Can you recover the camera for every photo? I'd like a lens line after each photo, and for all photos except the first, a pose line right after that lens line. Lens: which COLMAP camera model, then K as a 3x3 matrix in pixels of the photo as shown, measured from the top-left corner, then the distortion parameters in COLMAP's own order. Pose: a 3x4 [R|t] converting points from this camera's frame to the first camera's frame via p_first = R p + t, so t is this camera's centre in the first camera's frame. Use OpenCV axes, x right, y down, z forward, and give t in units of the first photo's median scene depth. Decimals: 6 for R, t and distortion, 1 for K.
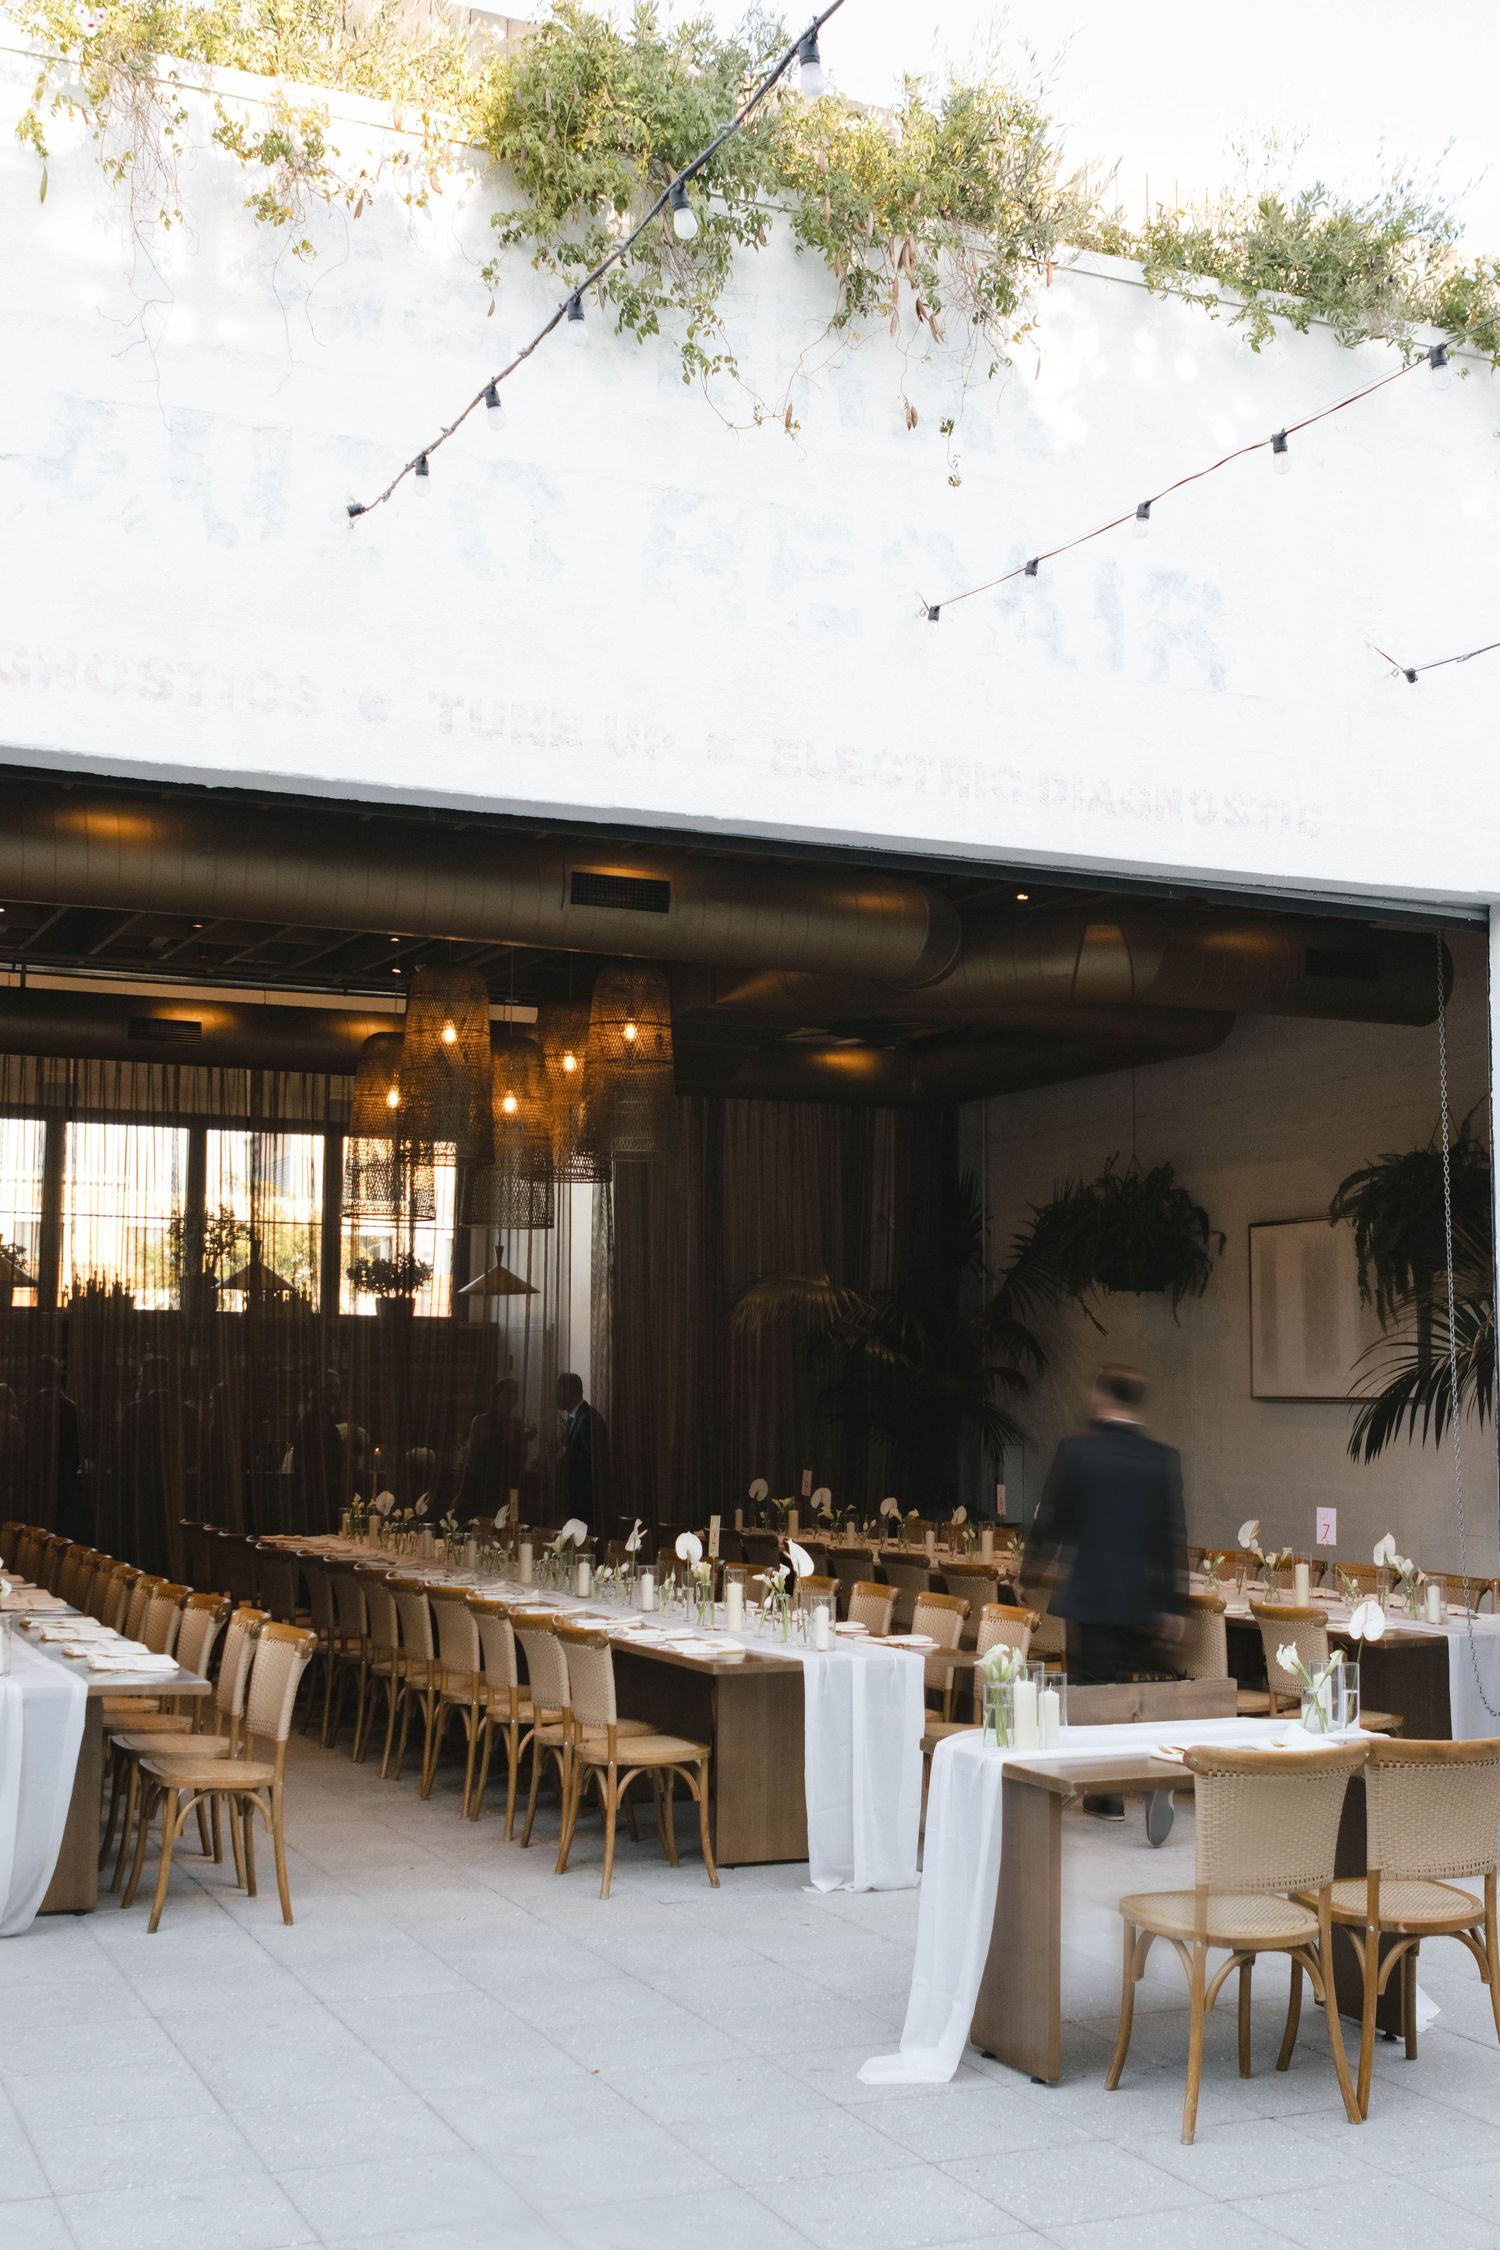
lens RADIAL K [[2511.1, 0, 750.0], [0, 2511.1, 1125.0], [0, 0, 1]] dist [-0.077851, 0.036795]
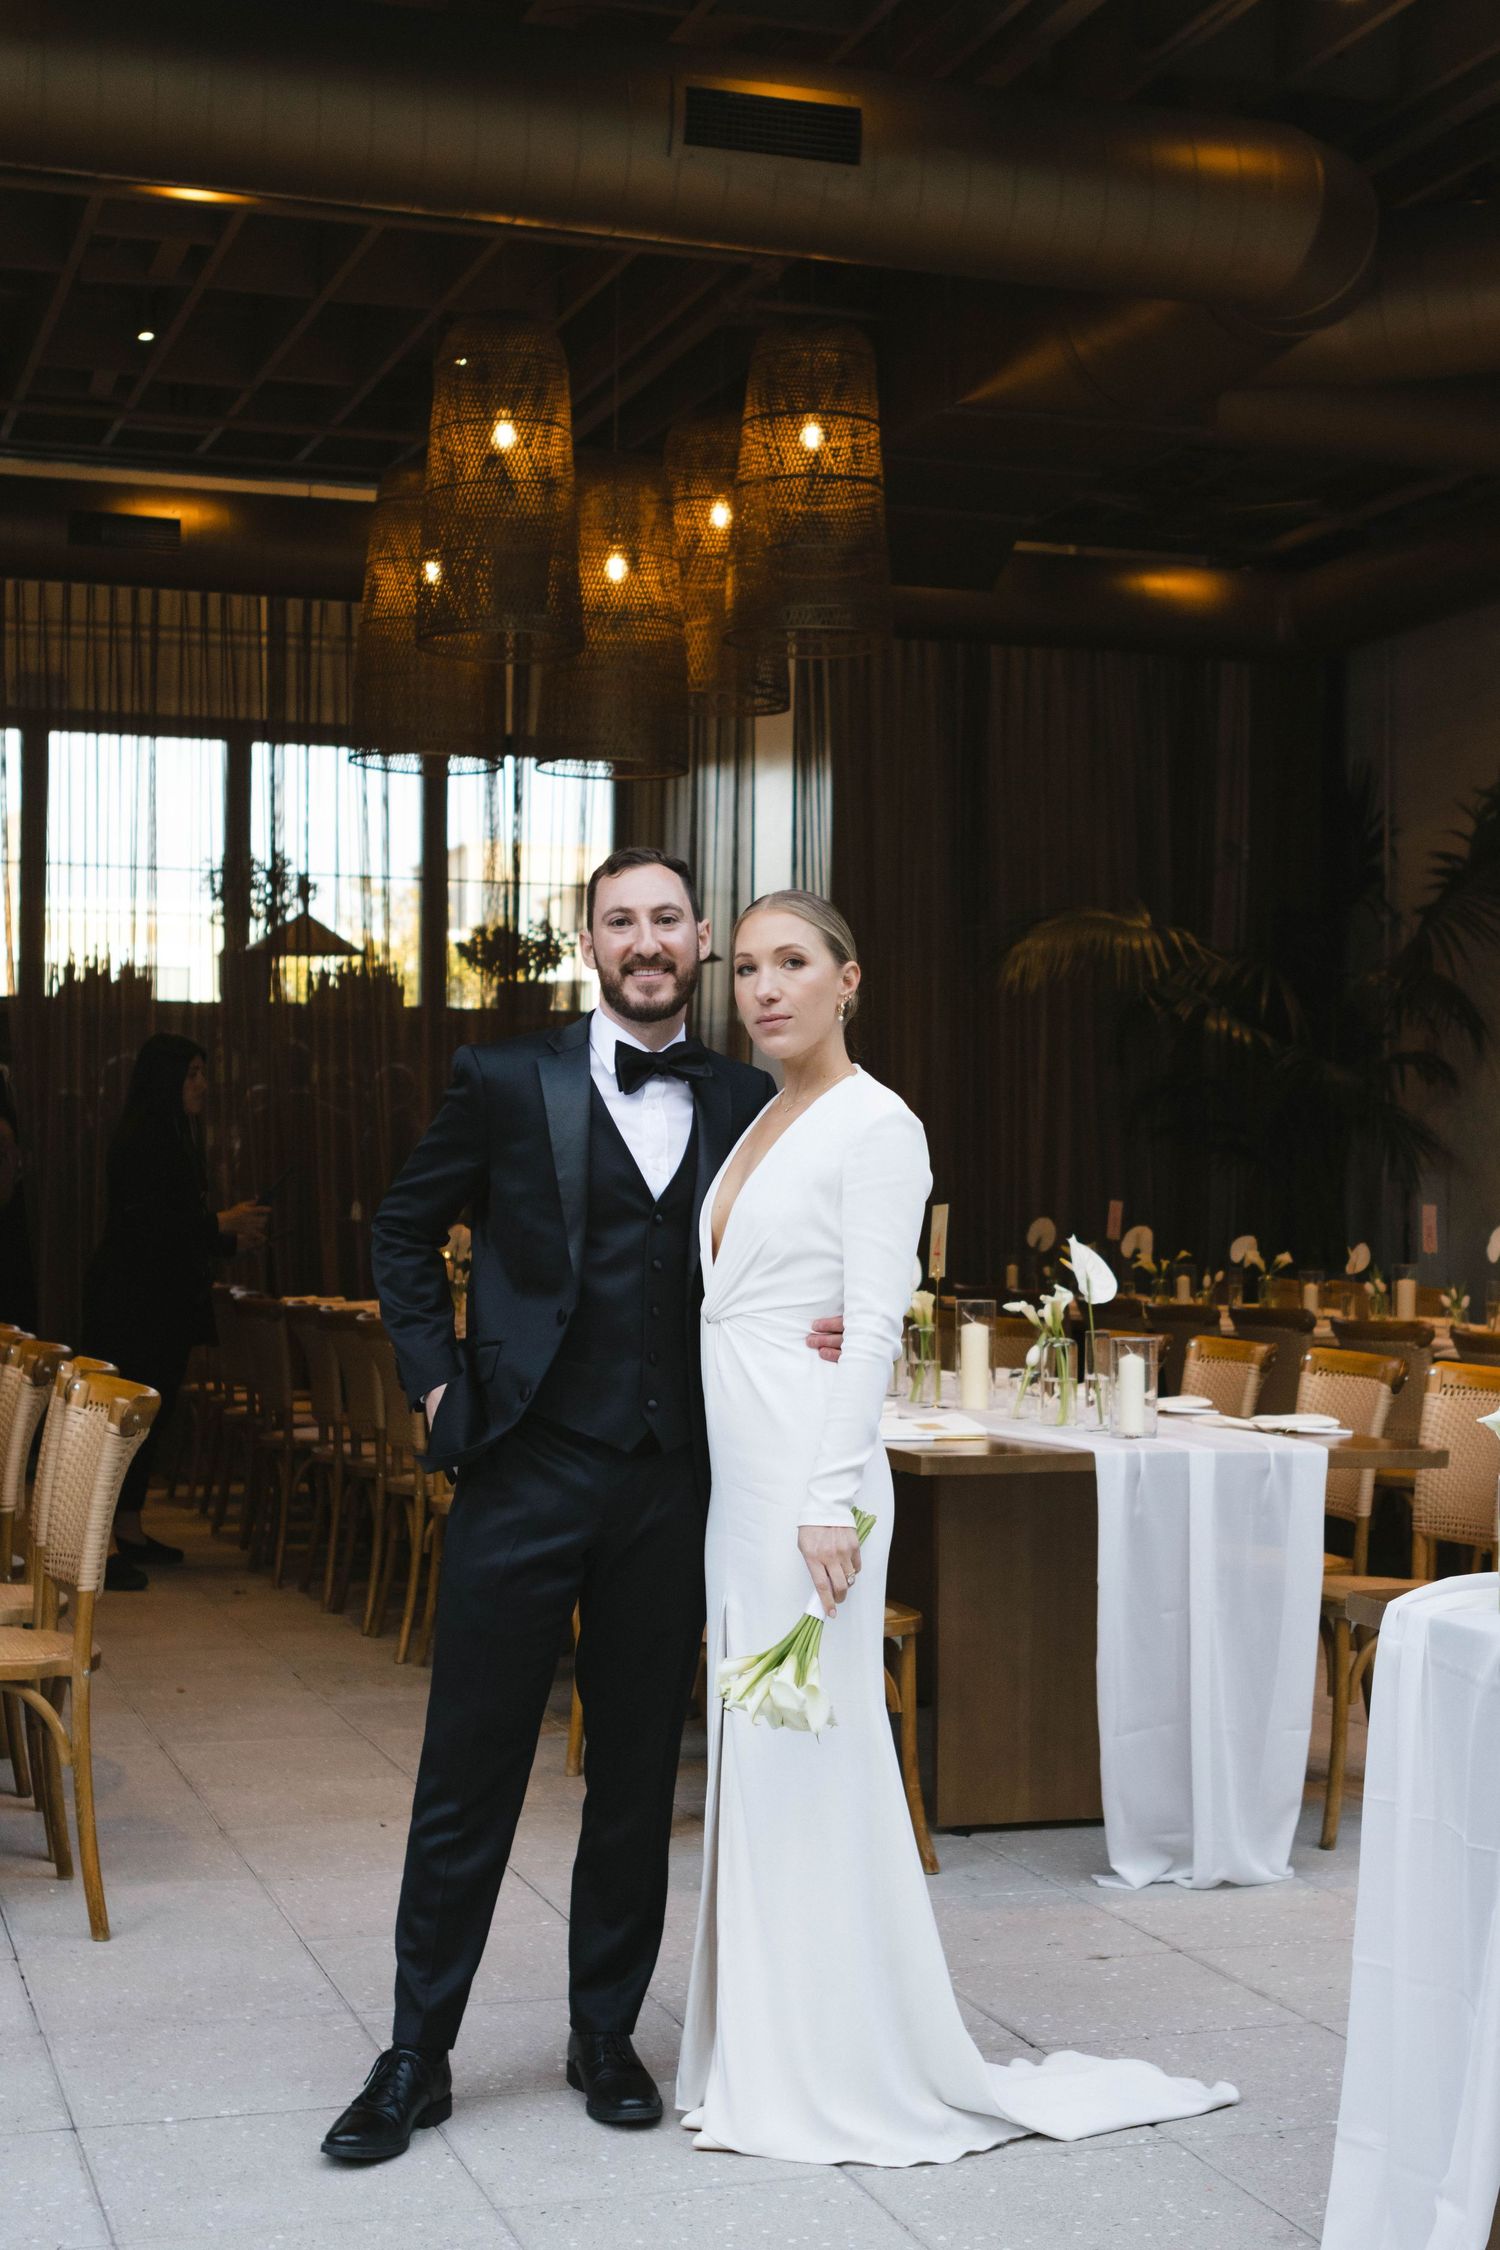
lens RADIAL K [[2979.9, 0, 756.4], [0, 2979.9, 1166.3], [0, 0, 1]] dist [-0.021564, 0.022013]
pose [[0.994877, -0.002499, -0.101067, 0.010064], [0.011686, 0.995836, 0.090415, 0.070570], [0.100420, -0.091133, 0.990763, 0.275722]]
